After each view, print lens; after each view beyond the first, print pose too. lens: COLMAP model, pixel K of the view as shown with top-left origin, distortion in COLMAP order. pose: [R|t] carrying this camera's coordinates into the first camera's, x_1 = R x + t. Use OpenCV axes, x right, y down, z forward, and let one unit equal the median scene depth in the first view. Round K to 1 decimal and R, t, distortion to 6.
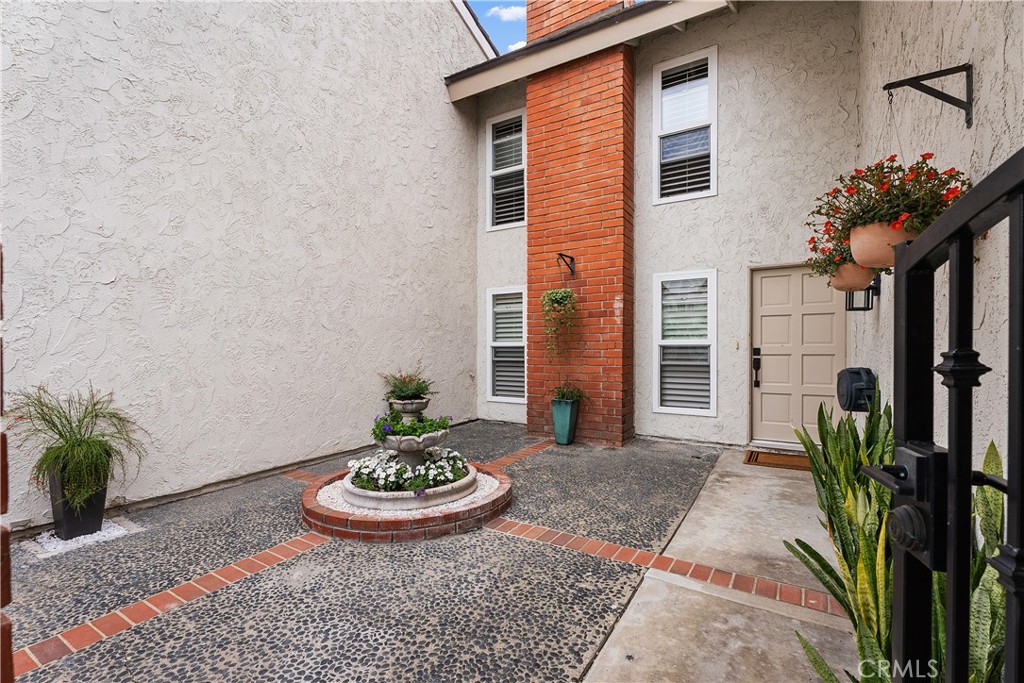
lens RADIAL K [[457.7, 0, 512.2], [0, 457.7, 350.5], [0, 0, 1]] dist [-0.003078, 0.000878]
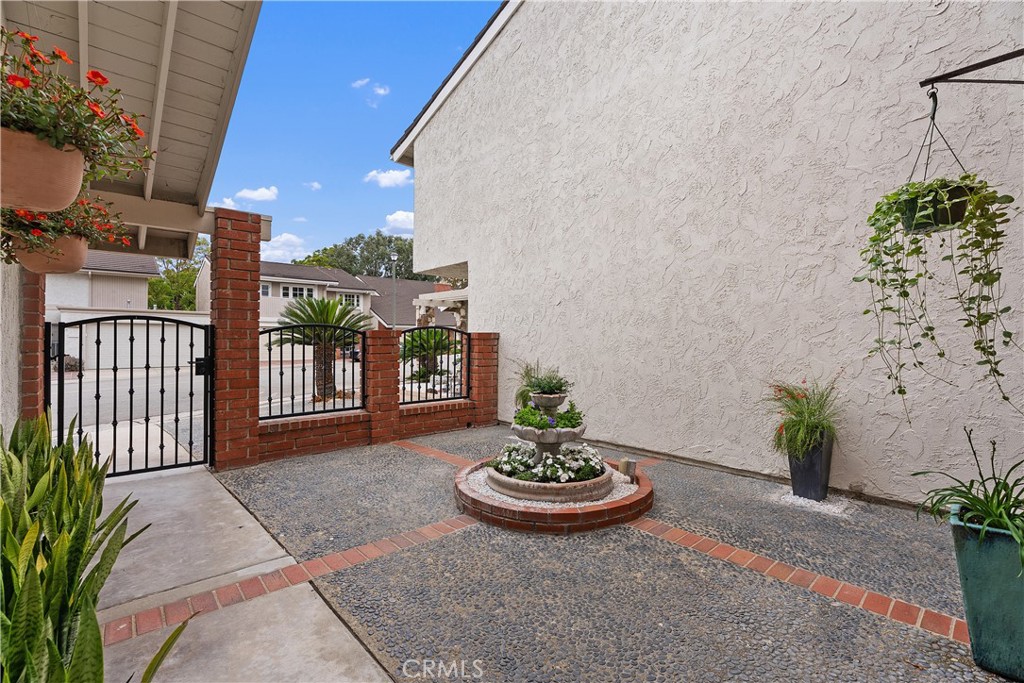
lens RADIAL K [[457.7, 0, 510.9], [0, 457.7, 338.2], [0, 0, 1]] dist [-0.003078, 0.000878]
pose [[-0.283931, 0.006213, -0.958825, 0.604832], [-0.009521, 0.999911, 0.009299, -0.021867], [0.958797, 0.011769, -0.283847, 0.923147]]
